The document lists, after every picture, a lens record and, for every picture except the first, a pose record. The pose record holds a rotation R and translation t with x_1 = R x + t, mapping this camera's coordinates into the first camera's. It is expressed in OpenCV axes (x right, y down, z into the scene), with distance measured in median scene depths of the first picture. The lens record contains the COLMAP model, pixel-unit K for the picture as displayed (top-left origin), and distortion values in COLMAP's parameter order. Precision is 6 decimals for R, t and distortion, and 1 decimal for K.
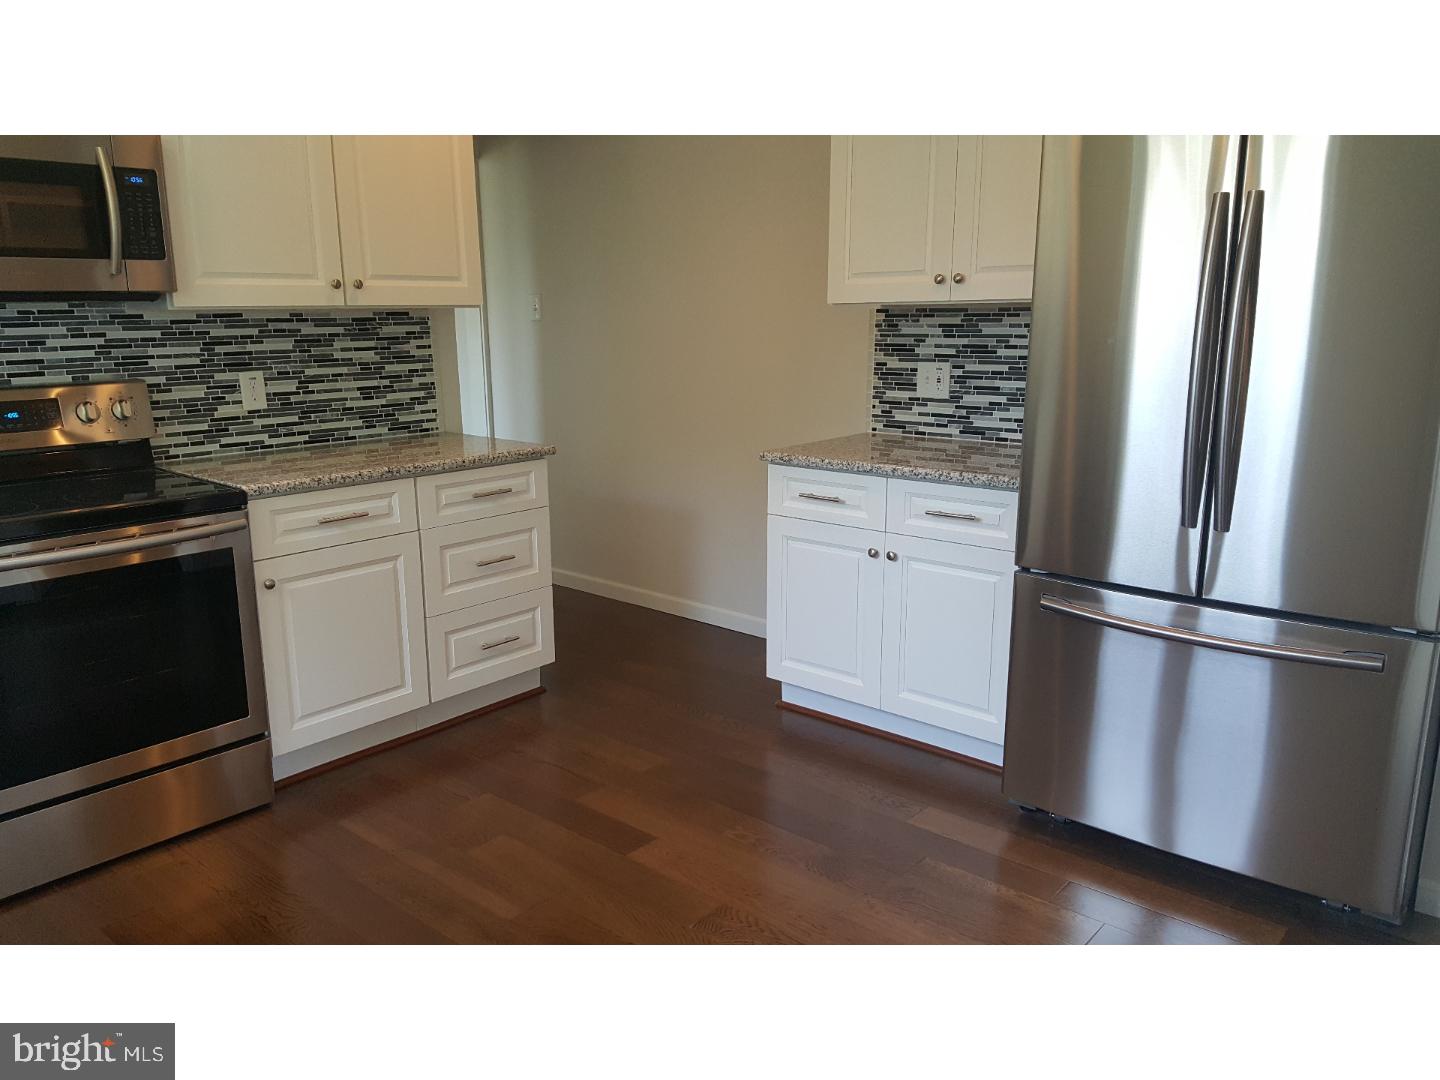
lens RADIAL K [[1093.3, 0, 725.0], [0, 1093.3, 562.4], [0, 0, 1]] dist [0.131534, -0.178809]
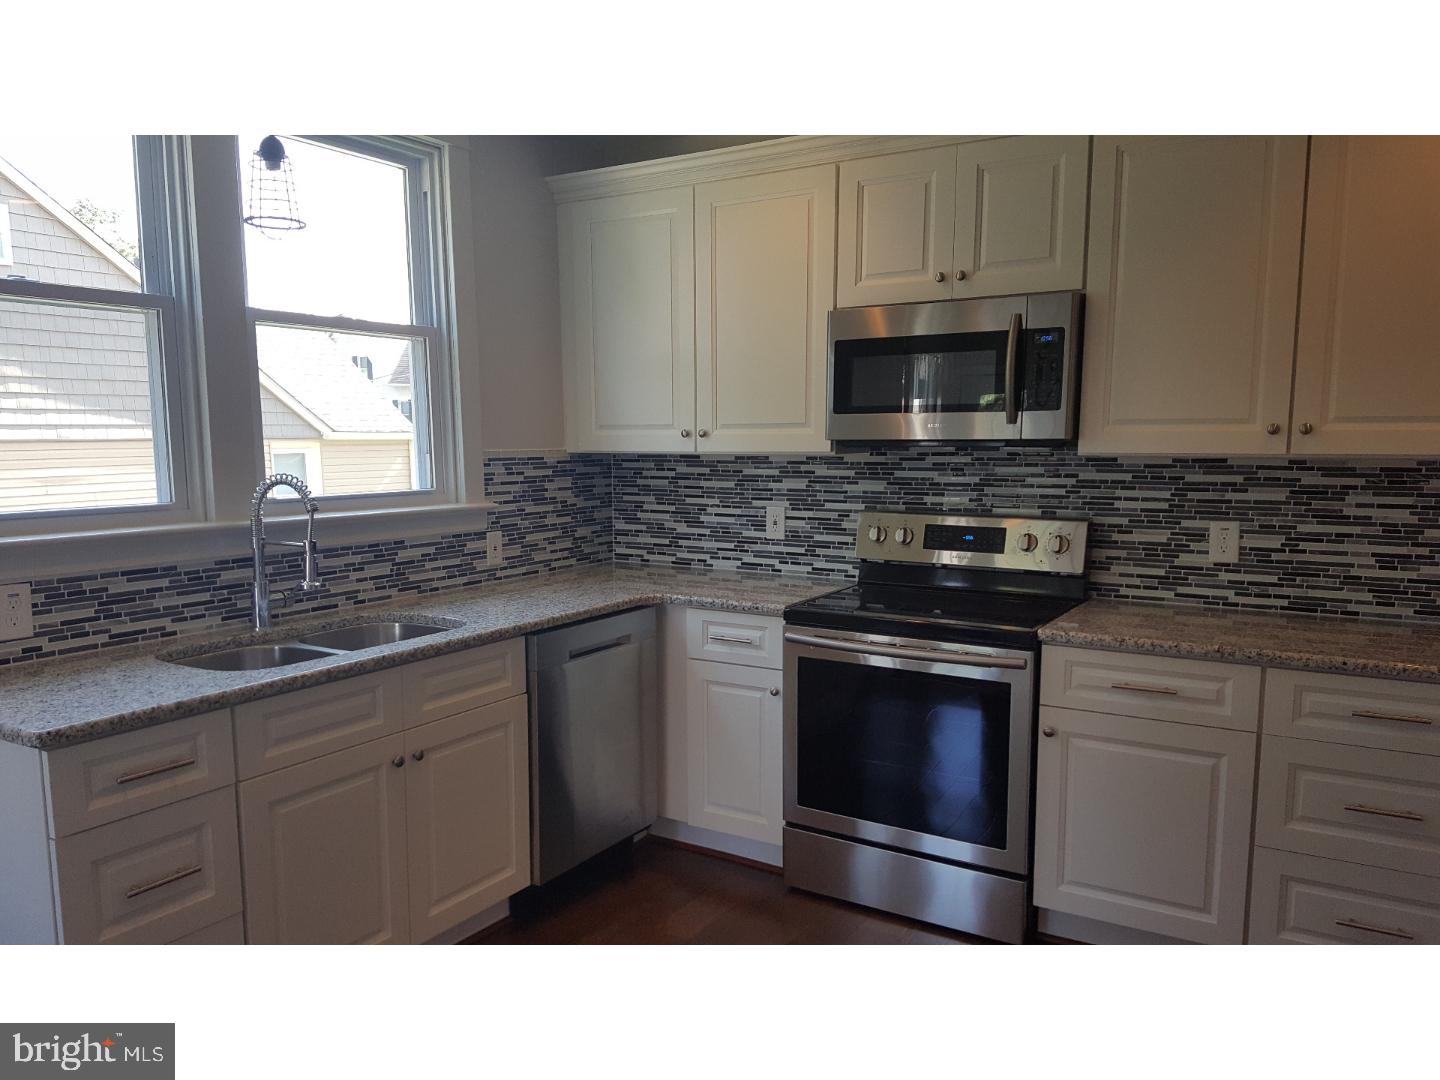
lens RADIAL K [[1093.3, 0, 725.0], [0, 1093.3, 562.4], [0, 0, 1]] dist [0.131534, -0.178809]
pose [[0.140052, 0.117927, -0.983096, 0.409256], [-0.236171, 0.968203, 0.082495, -0.114052], [0.961566, 0.220625, 0.163450, 0.451324]]
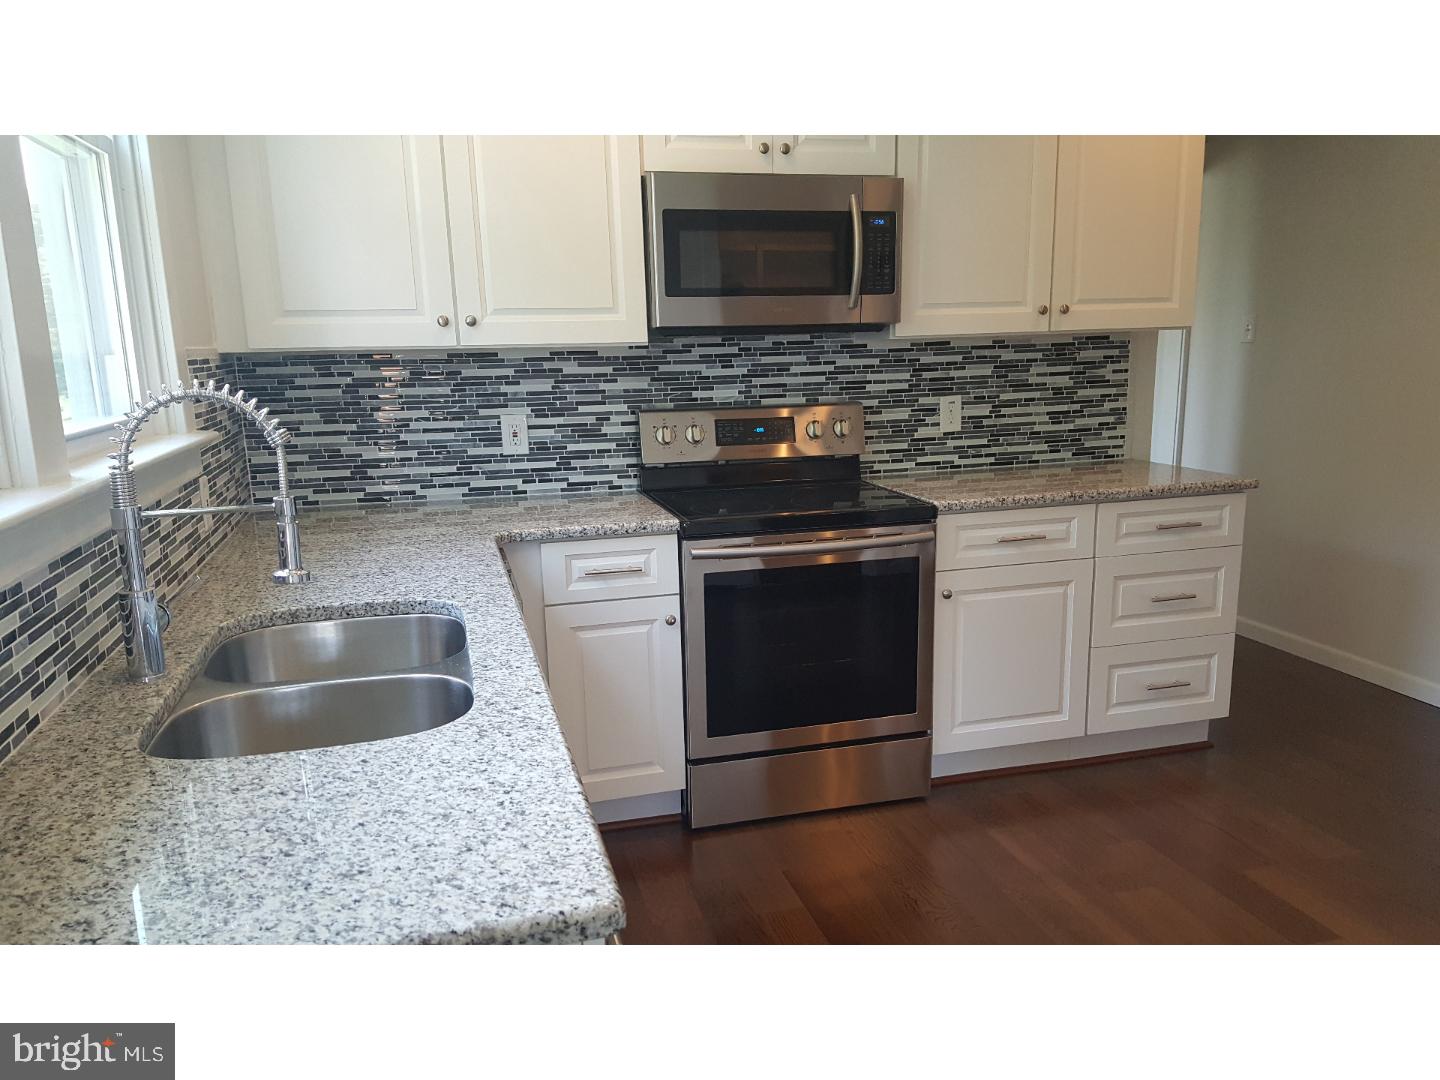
lens RADIAL K [[1089.5, 0, 769.3], [0, 1089.5, 573.8], [0, 0, 1]] dist [0.186630, -0.288688]
pose [[0.832160, 0.110245, -0.543467, 0.022230], [-0.115898, 0.992972, 0.023964, -0.006335], [0.542290, 0.043045, 0.839088, 0.025312]]
